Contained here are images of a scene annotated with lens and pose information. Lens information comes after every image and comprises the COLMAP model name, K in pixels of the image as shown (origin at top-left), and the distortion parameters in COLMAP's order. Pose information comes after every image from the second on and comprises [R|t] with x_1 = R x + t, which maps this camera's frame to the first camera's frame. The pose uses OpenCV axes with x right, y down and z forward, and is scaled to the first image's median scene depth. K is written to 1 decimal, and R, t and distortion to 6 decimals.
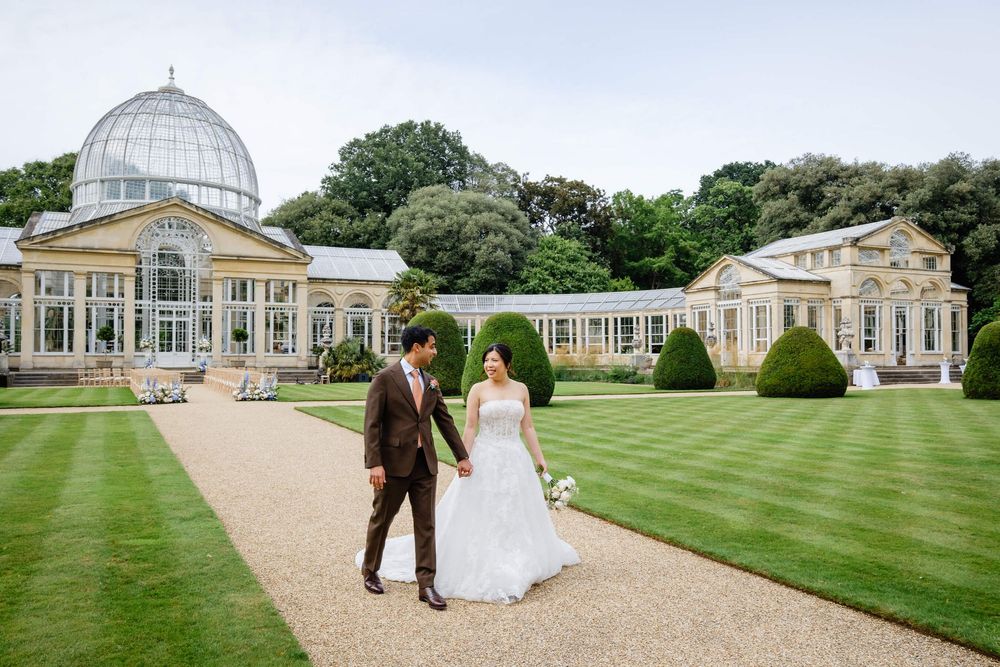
lens RADIAL K [[835.7, 0, 490.2], [0, 835.7, 314.4], [0, 0, 1]] dist [-0.017126, 0.023314]
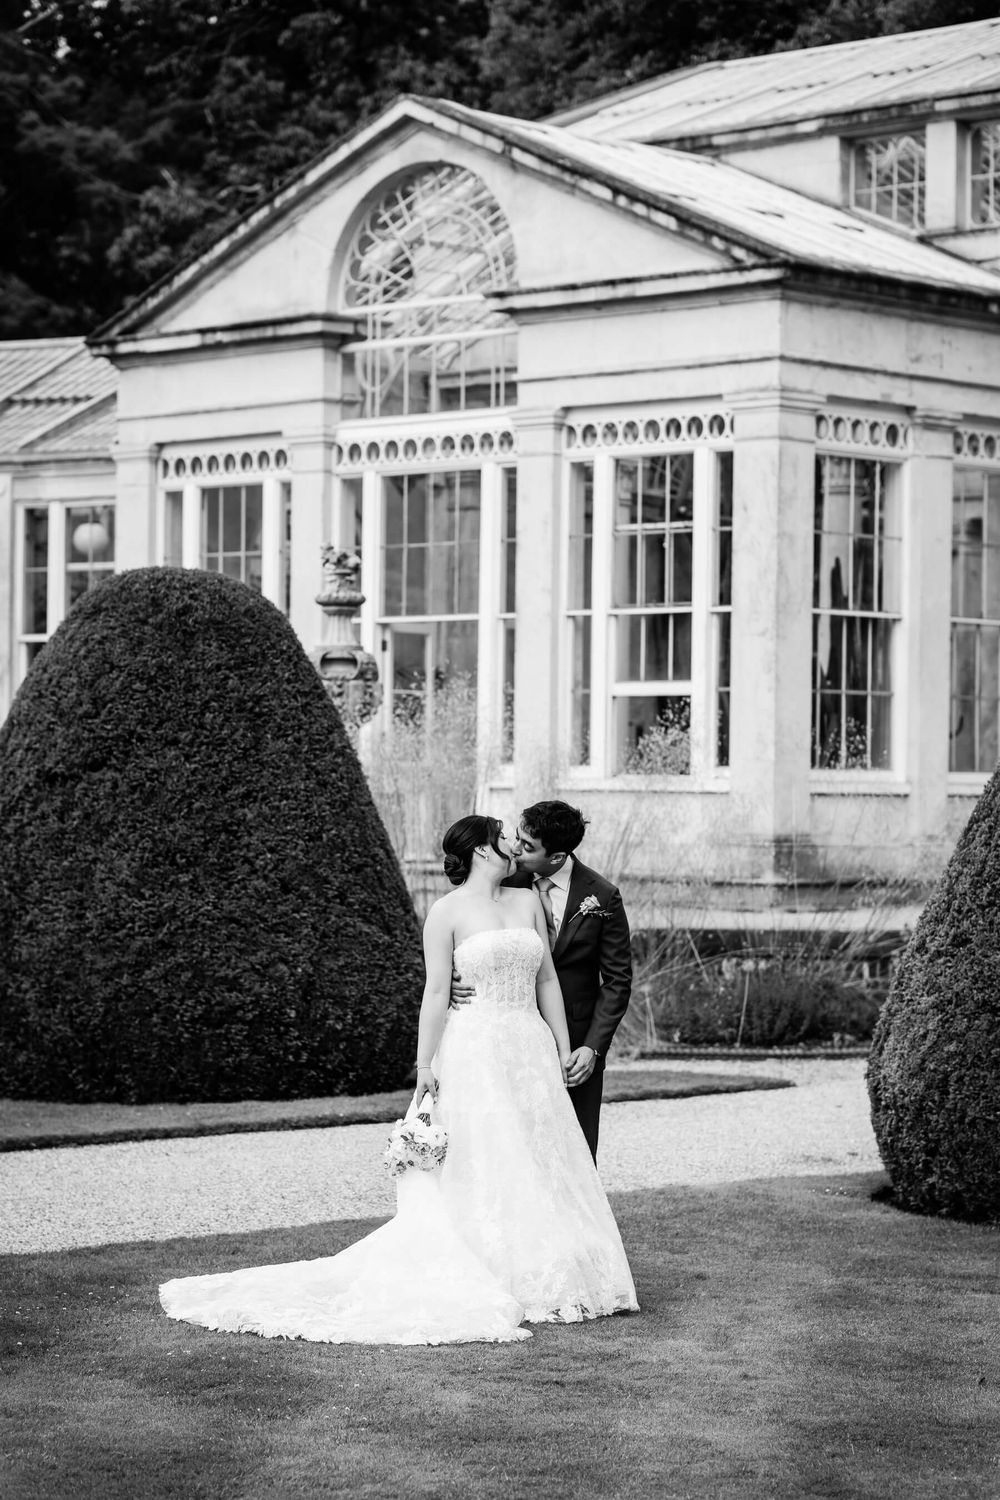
lens RADIAL K [[3608.7, 0, 500.0], [0, 3608.7, 750.0], [0, 0, 1]] dist [0.040926, 0.146329]
pose [[0.929094, 0.017214, 0.369443, 0.058963], [-0.034946, 0.998533, 0.041359, 0.012929], [-0.368189, -0.051337, 0.928332, 0.355542]]
